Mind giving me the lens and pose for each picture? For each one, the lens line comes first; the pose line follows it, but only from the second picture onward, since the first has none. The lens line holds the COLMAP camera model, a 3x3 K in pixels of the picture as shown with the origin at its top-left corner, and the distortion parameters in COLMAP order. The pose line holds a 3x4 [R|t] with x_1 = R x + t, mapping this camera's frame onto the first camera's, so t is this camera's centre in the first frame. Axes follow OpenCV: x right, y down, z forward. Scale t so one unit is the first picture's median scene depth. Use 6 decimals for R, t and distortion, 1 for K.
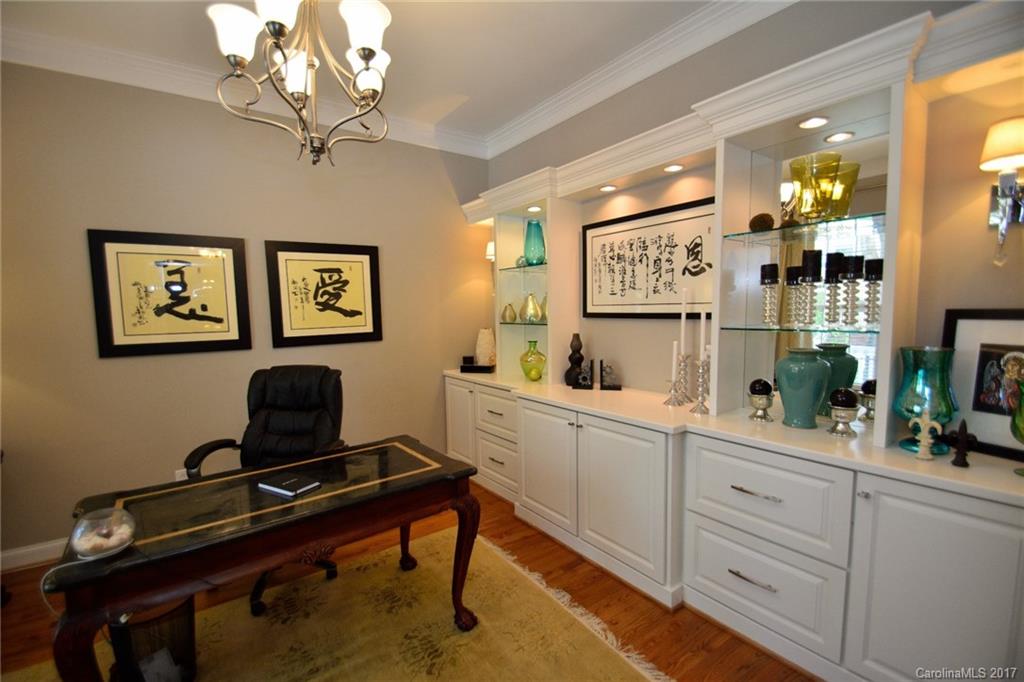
lens RADIAL K [[448.4, 0, 501.7], [0, 448.4, 348.7], [0, 0, 1]] dist [0.010698, -0.014788]
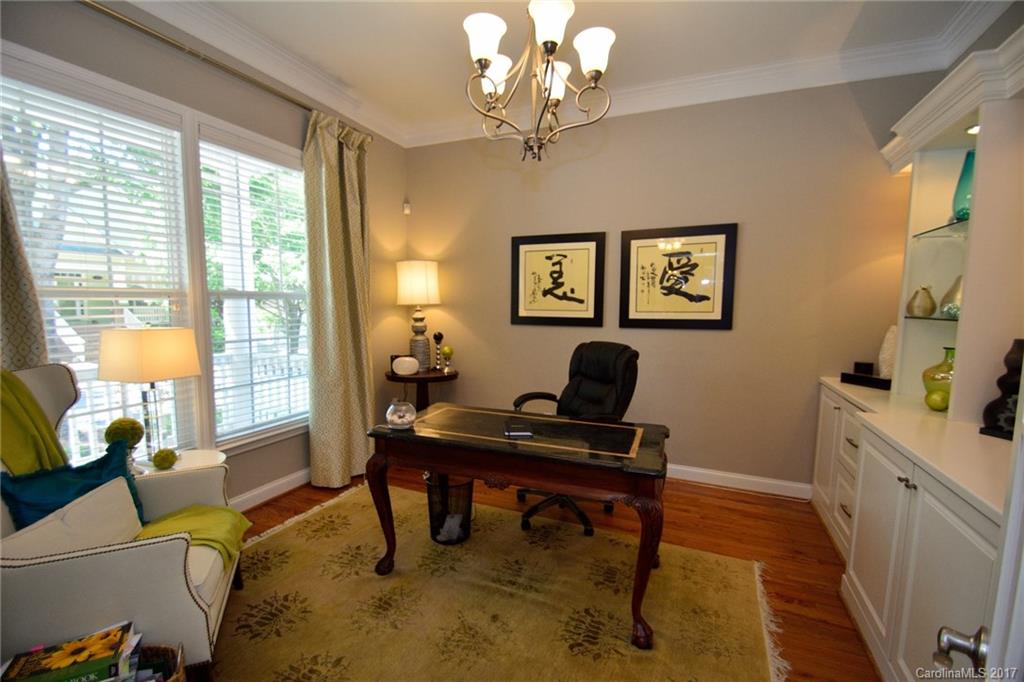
lens RADIAL K [[448.4, 0, 501.7], [0, 448.4, 348.7], [0, 0, 1]] dist [0.010698, -0.014788]
pose [[0.512220, 0.109447, -0.851852, 0.301641], [-0.096175, 0.992918, 0.069741, 0.000912], [0.853452, 0.046204, 0.519119, 0.173521]]
